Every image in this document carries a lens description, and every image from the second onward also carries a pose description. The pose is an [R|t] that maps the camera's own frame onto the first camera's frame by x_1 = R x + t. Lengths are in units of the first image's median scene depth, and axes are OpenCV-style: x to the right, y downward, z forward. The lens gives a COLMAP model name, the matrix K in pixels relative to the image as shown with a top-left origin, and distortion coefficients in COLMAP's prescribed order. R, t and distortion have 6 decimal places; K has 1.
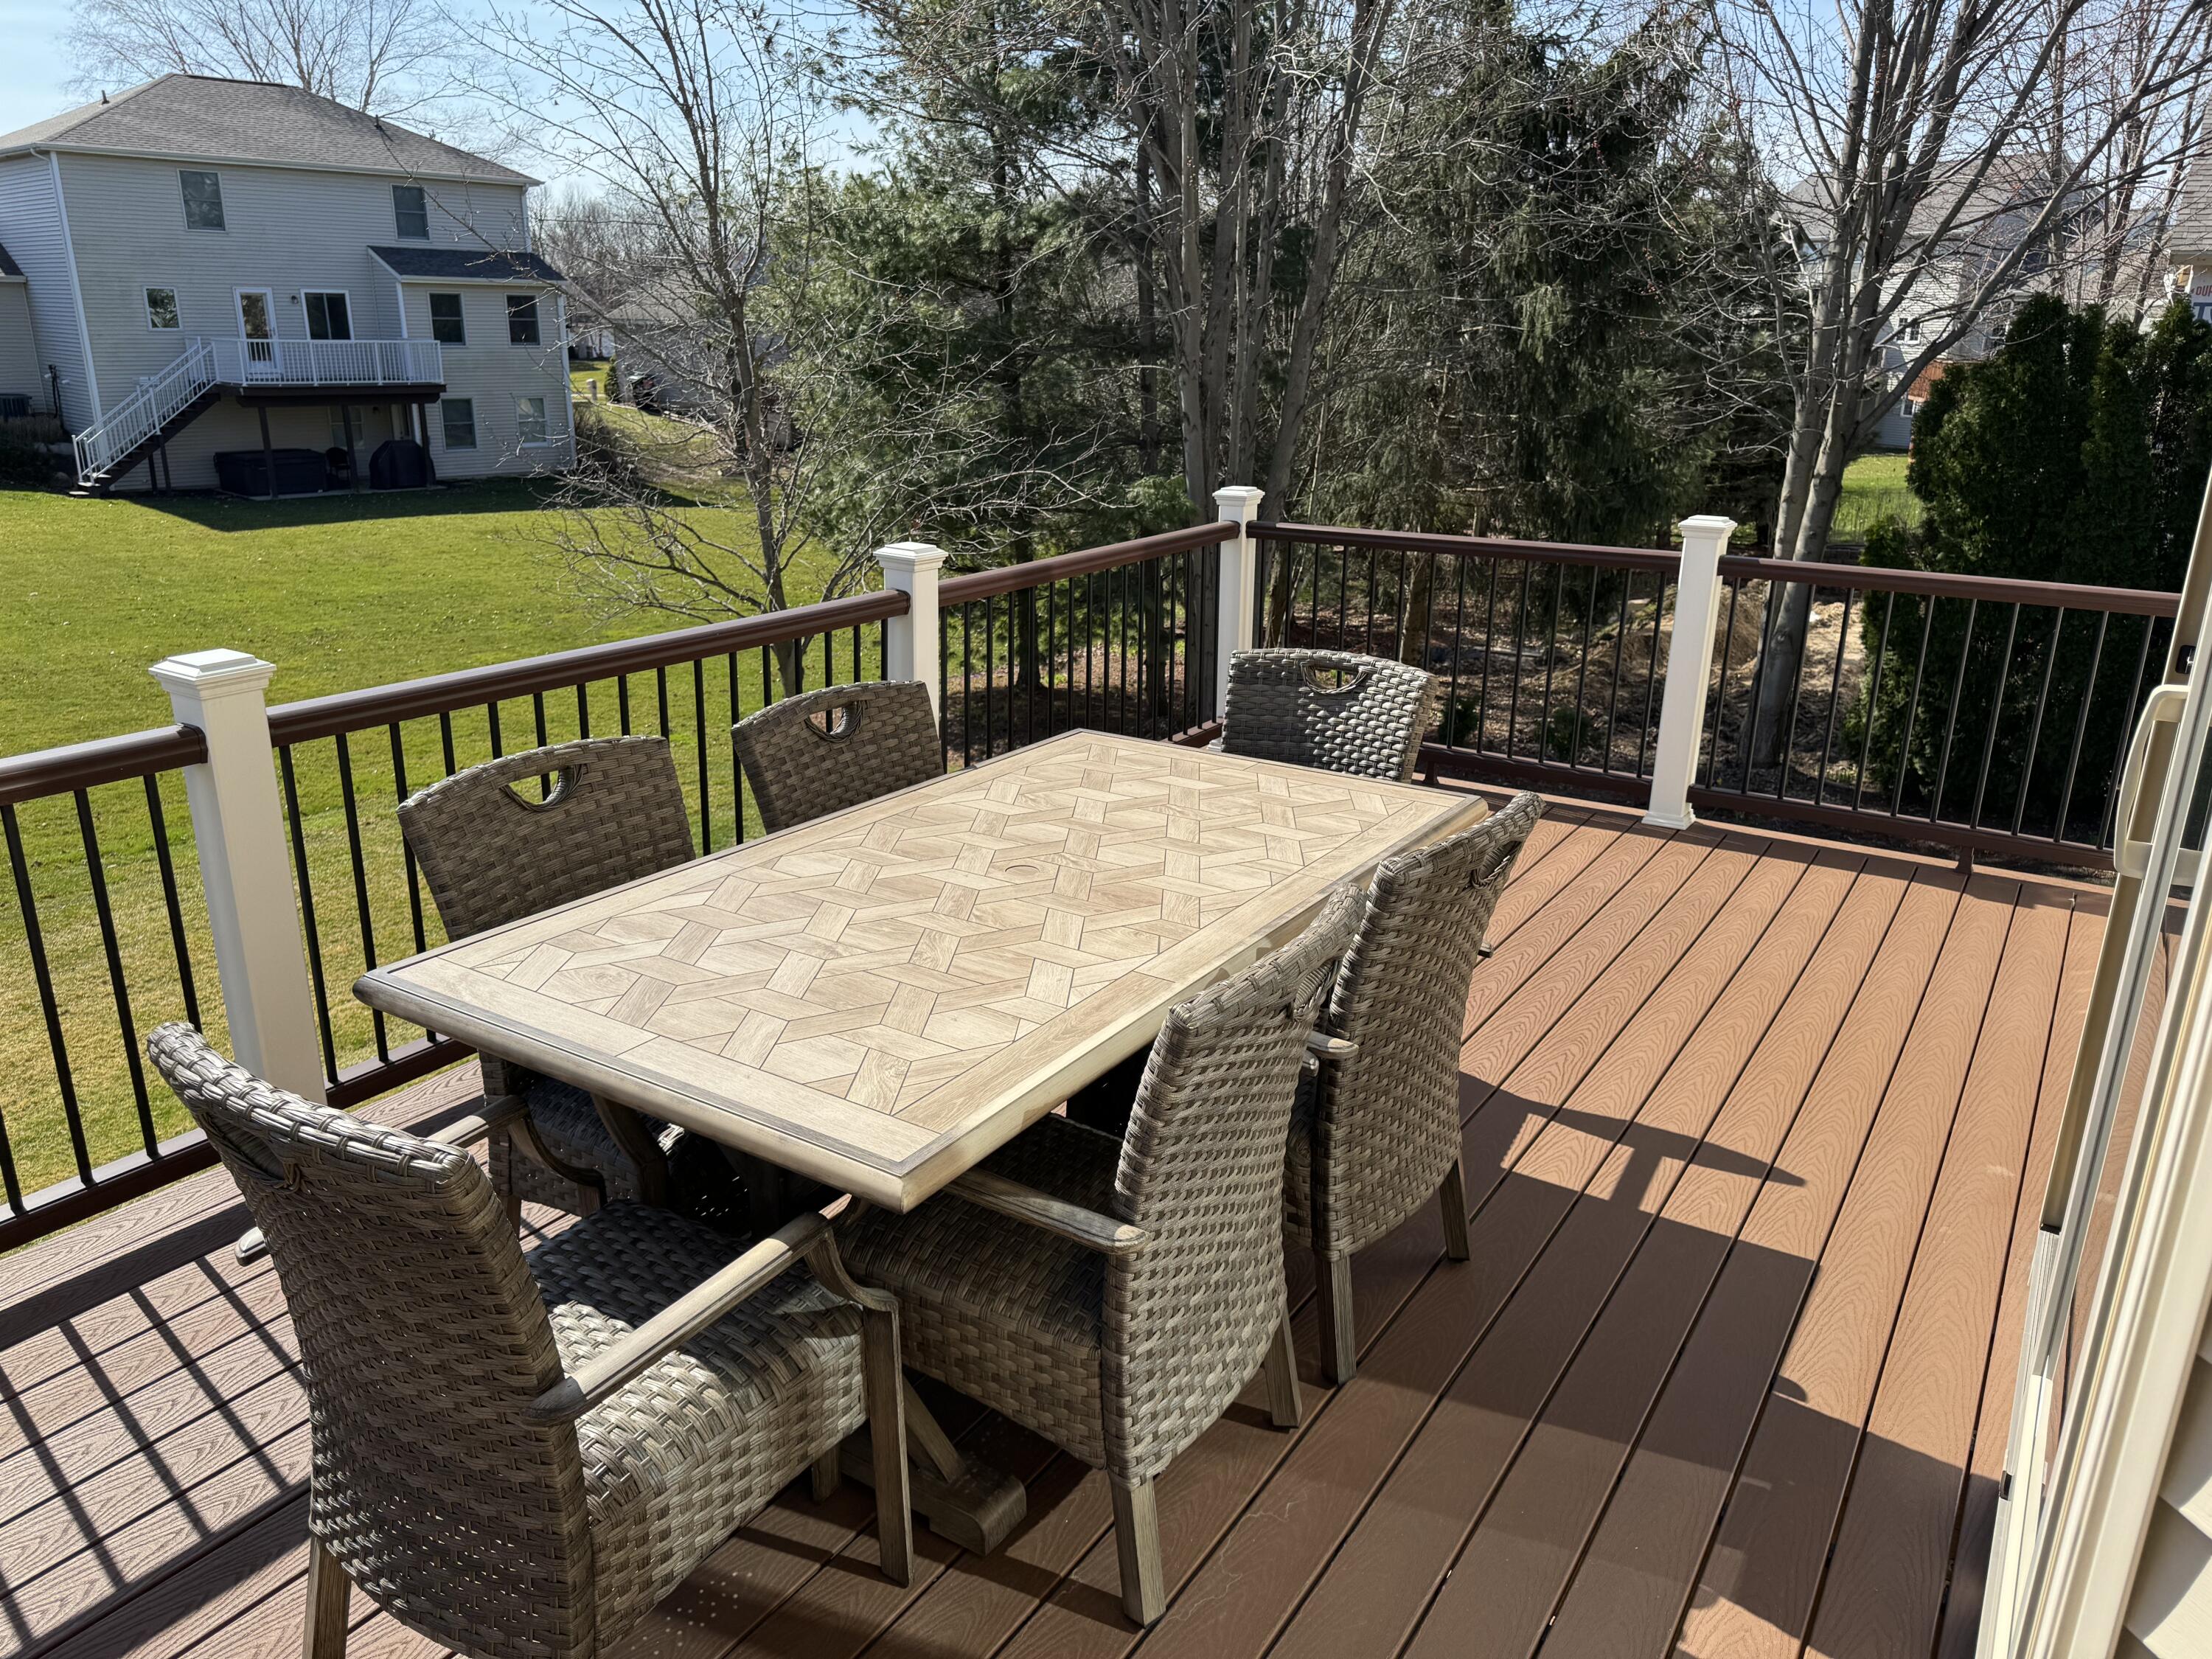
lens RADIAL K [[1582.0, 0, 1107.9], [0, 1582.0, 828.9], [0, 0, 1]] dist [0.062155, -0.053327]
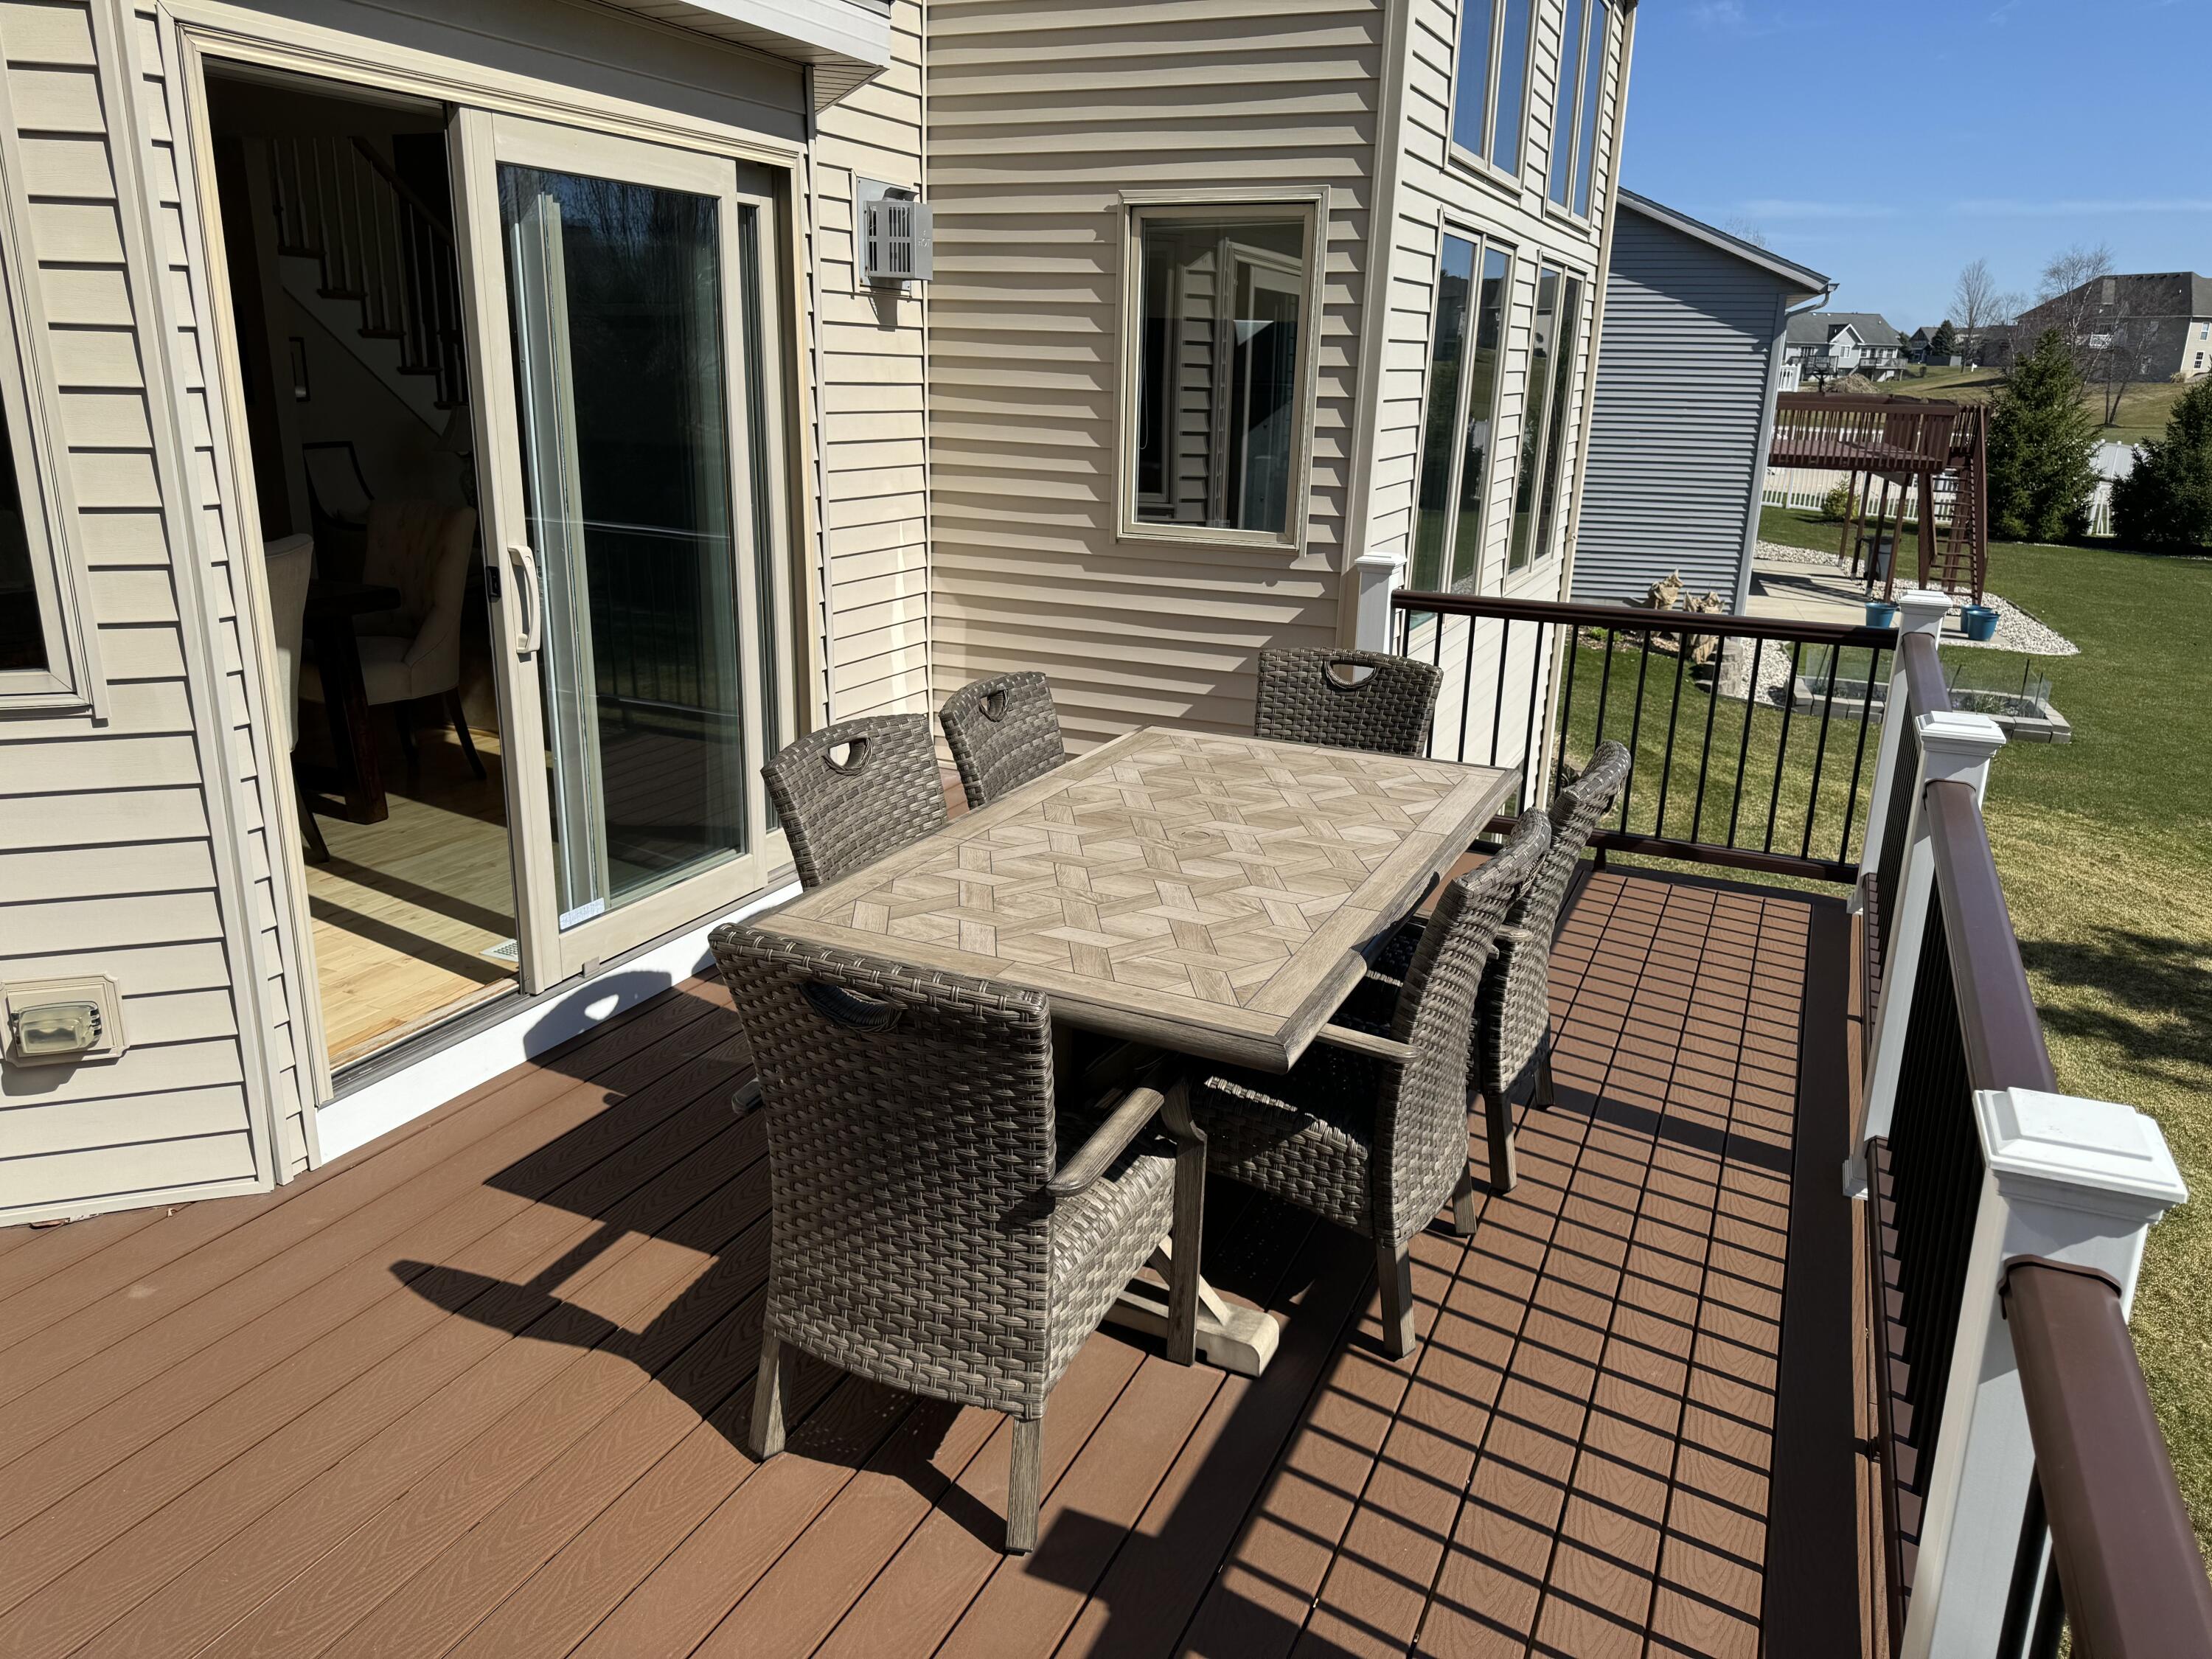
lens RADIAL K [[1582.0, 0, 1106.1], [0, 1582.0, 827.4], [0, 0, 1]] dist [0.062155, -0.053327]
pose [[-0.988470, 0.007432, -0.151233, 0.174538], [-0.079488, 0.824629, 0.560061, -0.579447], [0.128874, 0.565625, -0.814531, 1.766183]]
